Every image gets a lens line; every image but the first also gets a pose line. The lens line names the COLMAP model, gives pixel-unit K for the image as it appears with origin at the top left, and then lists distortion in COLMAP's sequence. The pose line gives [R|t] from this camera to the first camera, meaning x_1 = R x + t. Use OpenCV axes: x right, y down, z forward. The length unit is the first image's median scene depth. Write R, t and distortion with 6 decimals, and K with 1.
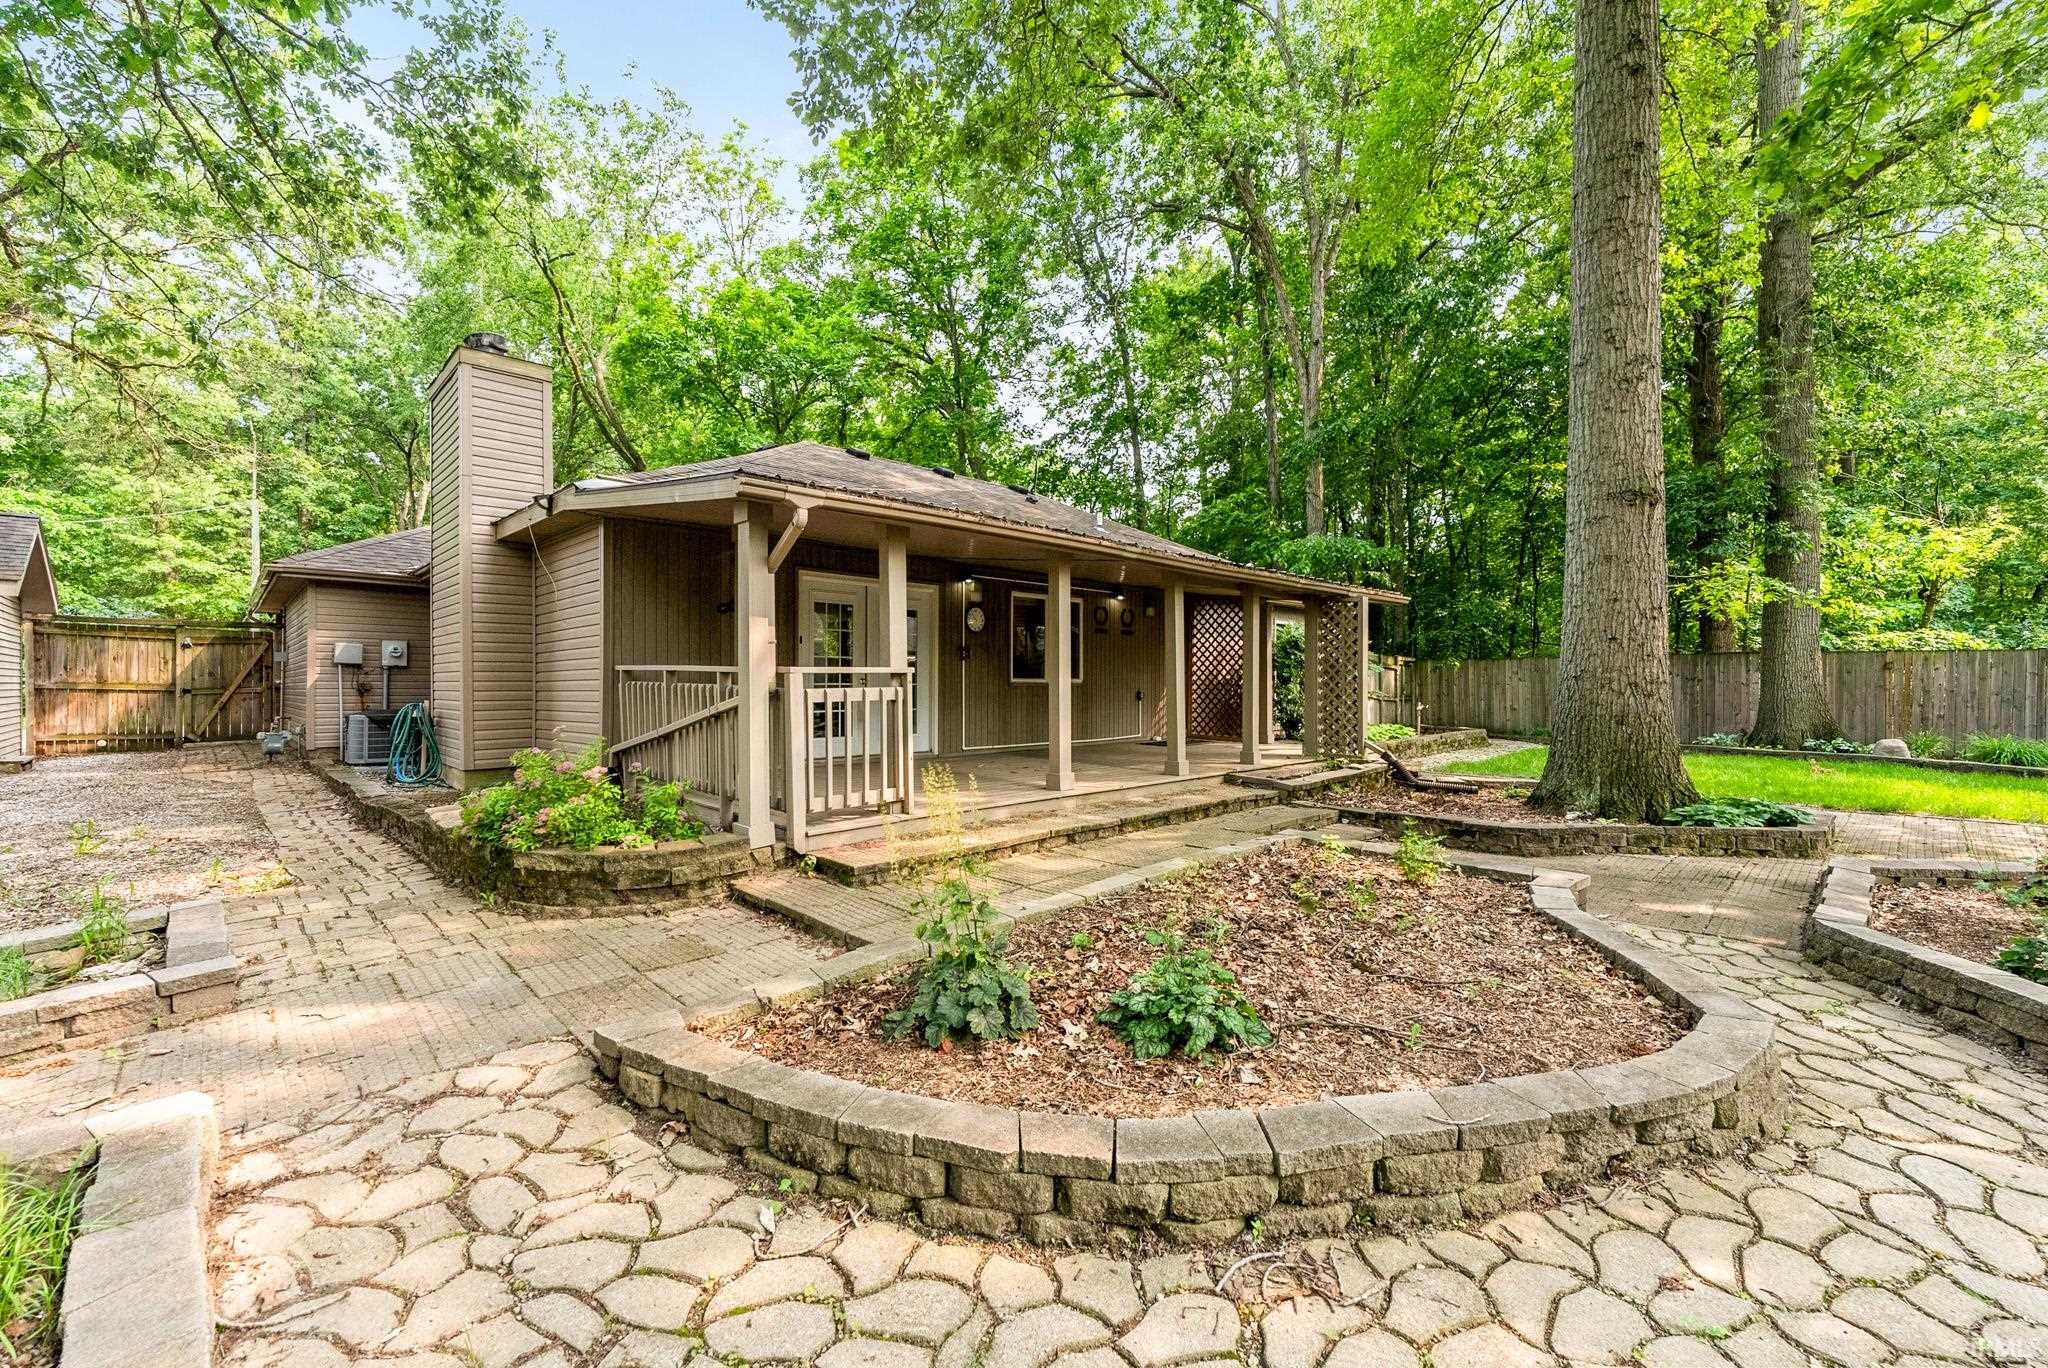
lens RADIAL K [[845.1, 0, 1040.4], [0, 845.1, 684.7], [0, 0, 1]] dist [-0.000115, 0.000304]
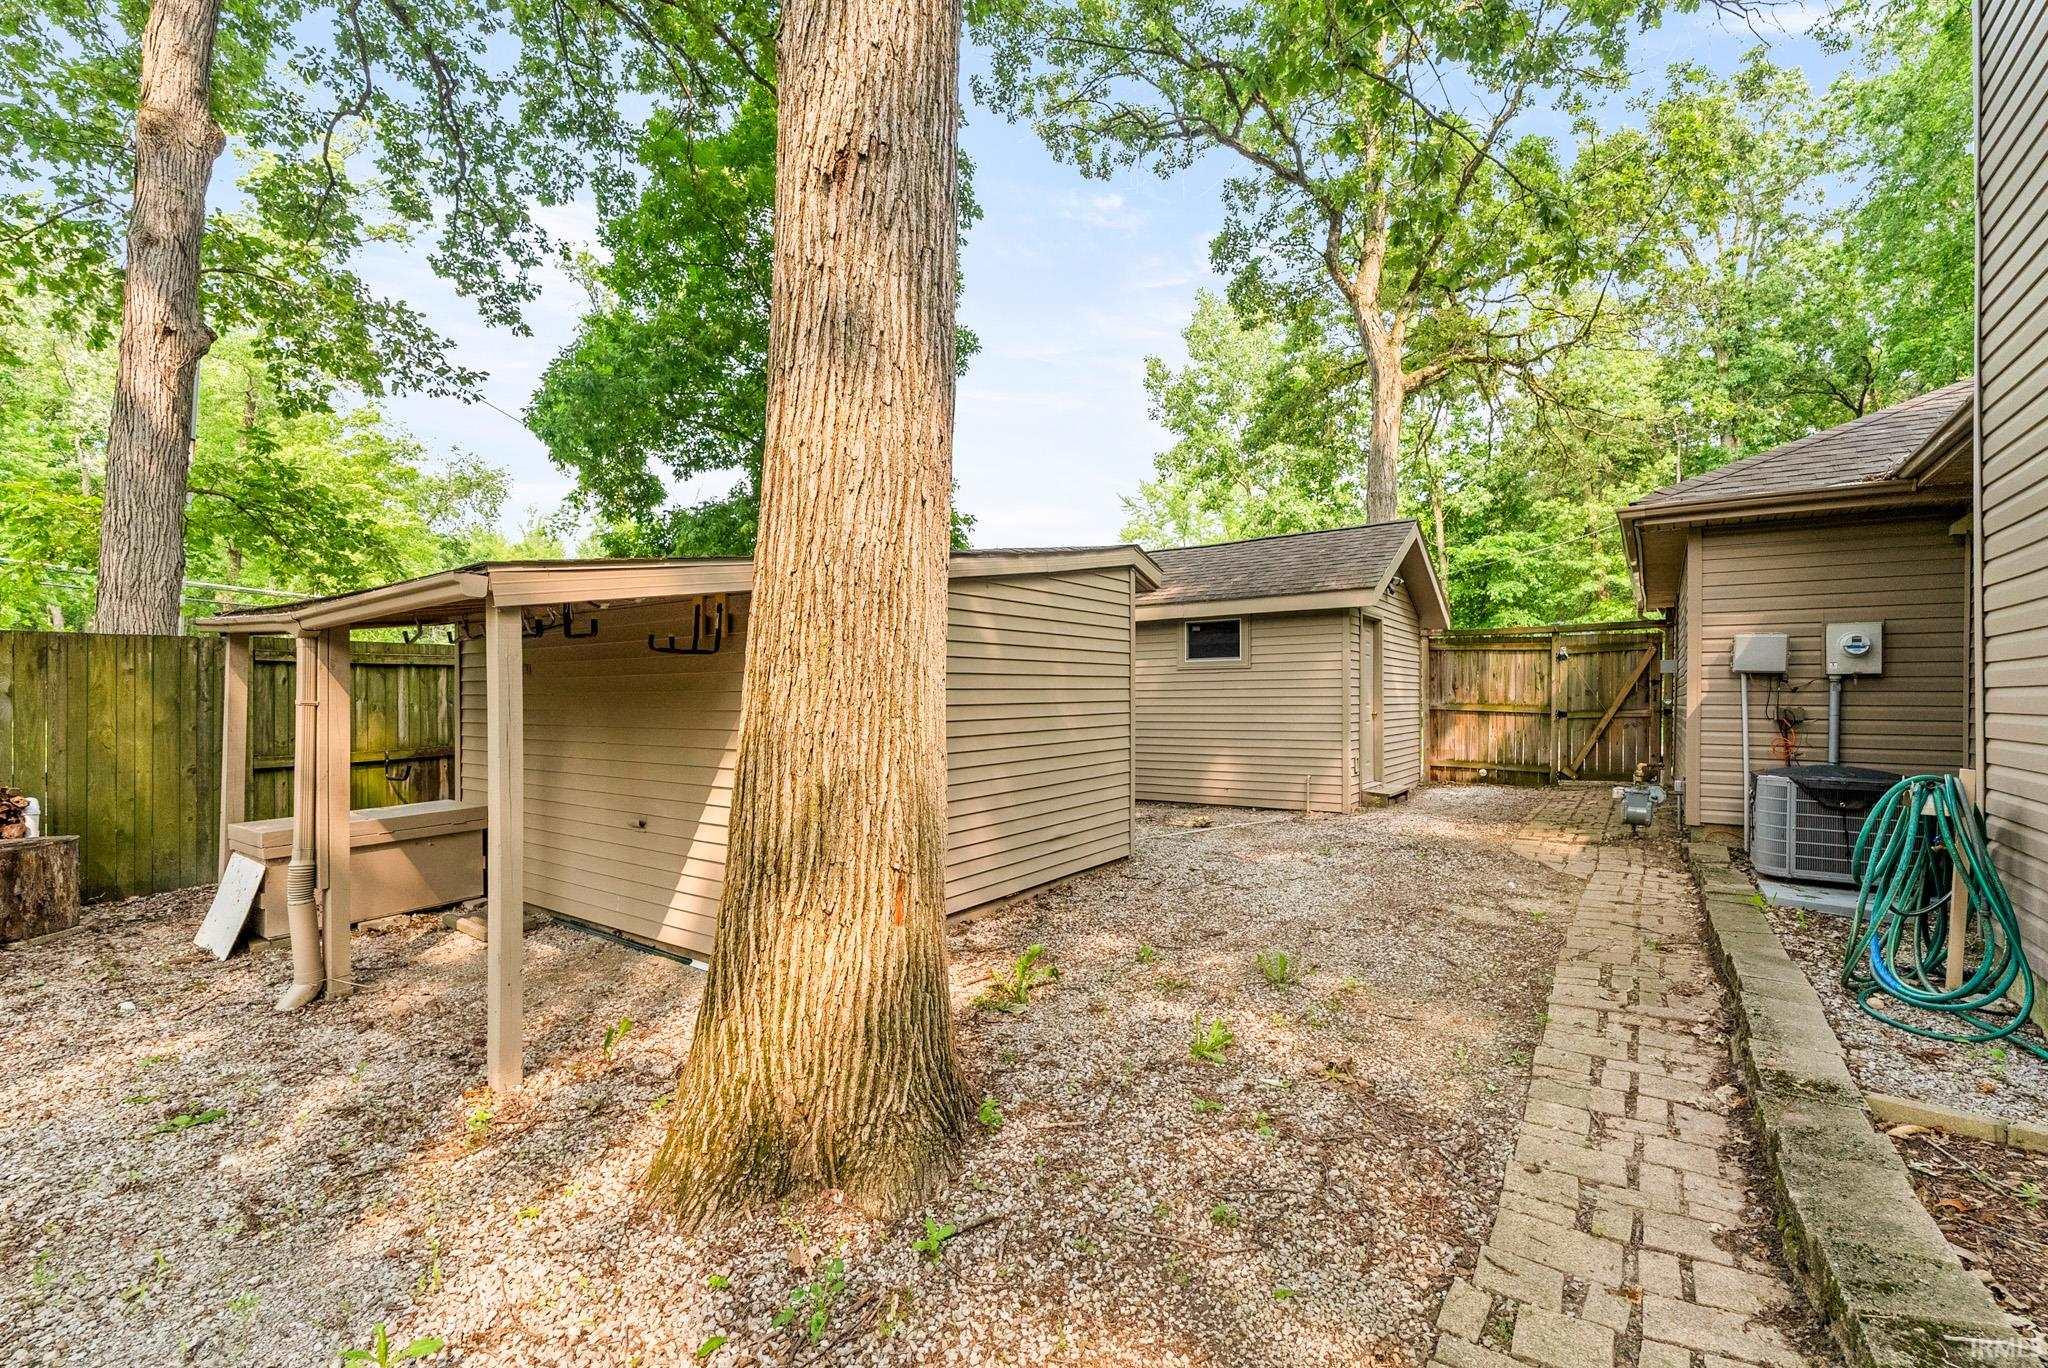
lens RADIAL K [[845.1, 0, 1042.2], [0, 845.1, 694.0], [0, 0, 1]] dist [-0.000115, 0.000304]
pose [[0.160108, -0.006370, -0.987079, -0.317738], [0.000848, 0.999980, -0.006316, -0.006933], [0.987099, 0.000174, 0.160110, 0.407536]]
